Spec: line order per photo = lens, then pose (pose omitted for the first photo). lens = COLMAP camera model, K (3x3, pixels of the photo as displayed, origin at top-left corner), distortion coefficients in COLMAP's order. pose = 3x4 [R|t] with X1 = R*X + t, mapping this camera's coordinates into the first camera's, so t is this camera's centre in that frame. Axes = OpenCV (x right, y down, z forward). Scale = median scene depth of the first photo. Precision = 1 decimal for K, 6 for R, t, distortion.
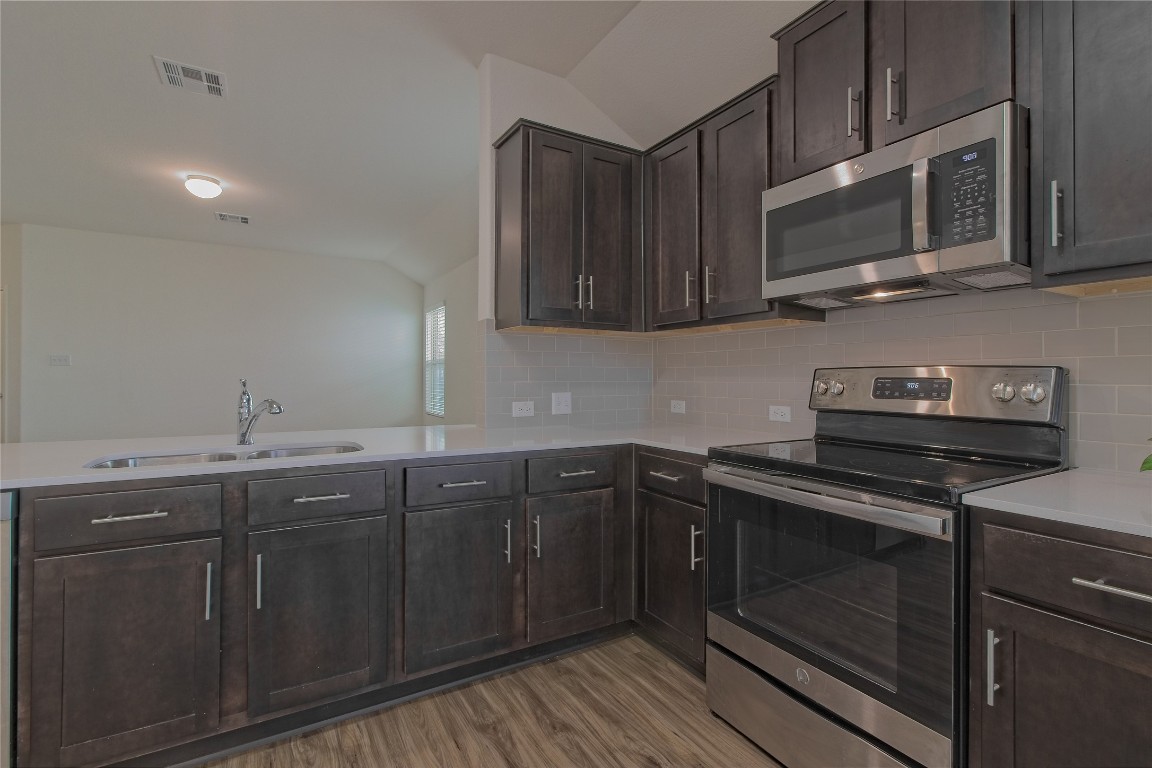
lens RADIAL K [[532.9, 0, 577.0], [0, 532.9, 377.0], [0, 0, 1]] dist [0.003383, 0.001919]
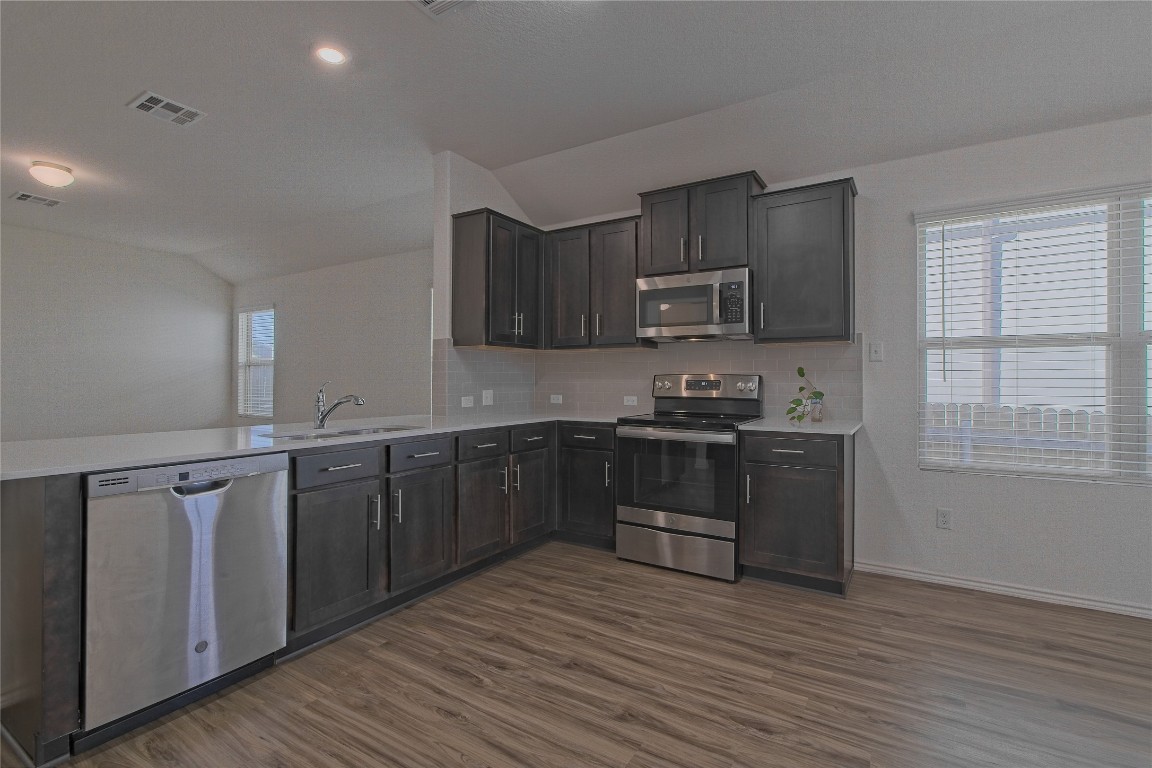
lens RADIAL K [[532.9, 0, 580.2], [0, 532.9, 377.5], [0, 0, 1]] dist [0.003383, 0.001919]
pose [[0.885575, 0.000805, 0.464495, -0.653436], [-0.000218, 0.999999, -0.001317, -0.004637], [-0.464496, 0.001065, 0.885575, -0.523118]]
